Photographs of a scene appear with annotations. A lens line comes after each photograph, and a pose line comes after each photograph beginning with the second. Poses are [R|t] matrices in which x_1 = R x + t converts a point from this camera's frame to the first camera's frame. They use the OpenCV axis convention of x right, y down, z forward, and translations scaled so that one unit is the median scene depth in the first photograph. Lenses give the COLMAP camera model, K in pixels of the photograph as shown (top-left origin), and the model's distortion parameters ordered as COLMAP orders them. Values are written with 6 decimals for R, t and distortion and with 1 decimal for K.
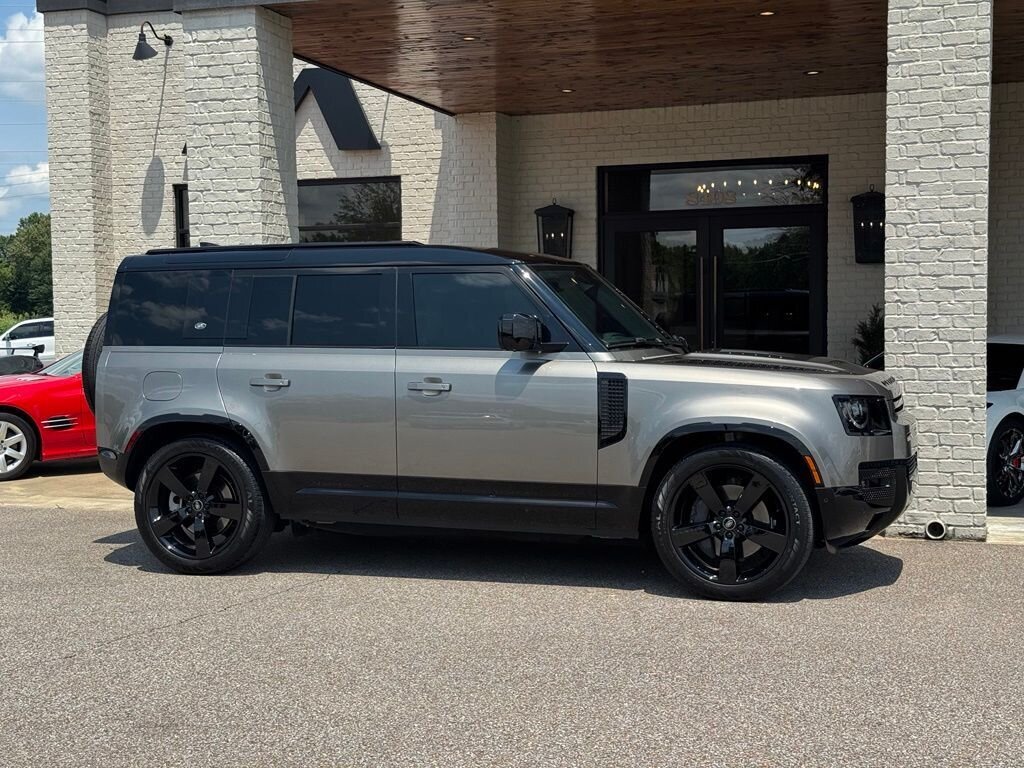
lens RADIAL K [[1425.2, 0, 518.2], [0, 1425.2, 380.6], [0, 0, 1]] dist [0.208290, -0.448272]
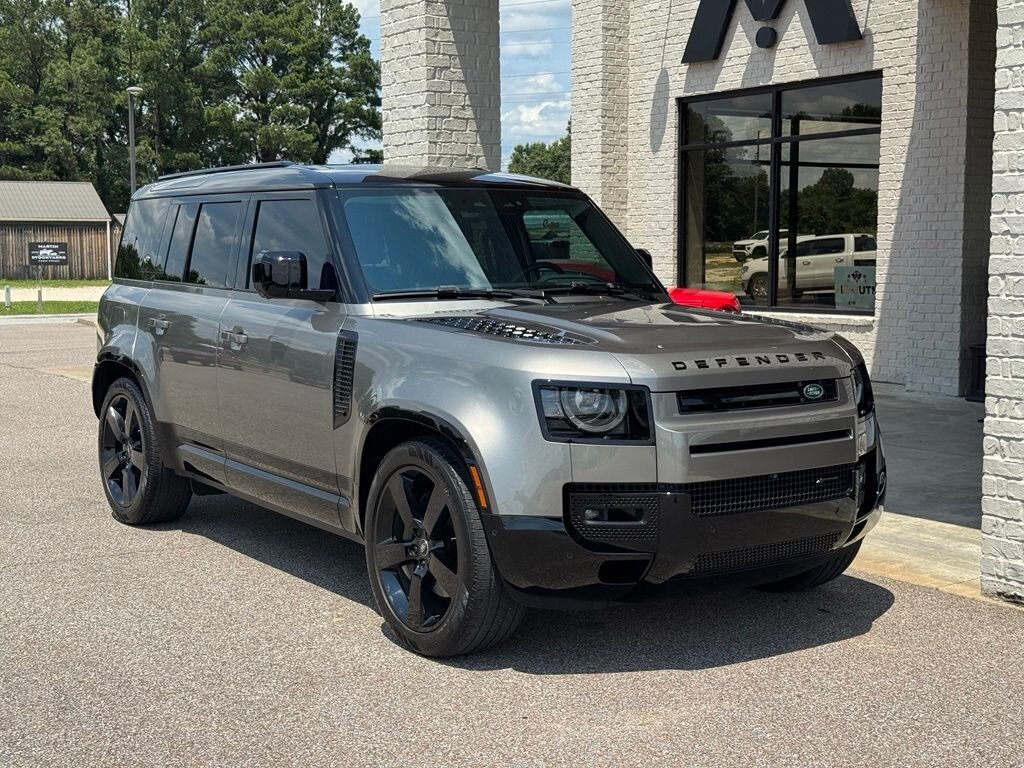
lens RADIAL K [[1425.0, 0, 505.4], [0, 1425.0, 380.6], [0, 0, 1]] dist [0.204772, -0.475101]
pose [[0.796673, 0.065497, -0.600851, 0.473896], [-0.029660, 0.997150, 0.069370, -0.027775], [0.603682, -0.037443, 0.796345, 0.353159]]
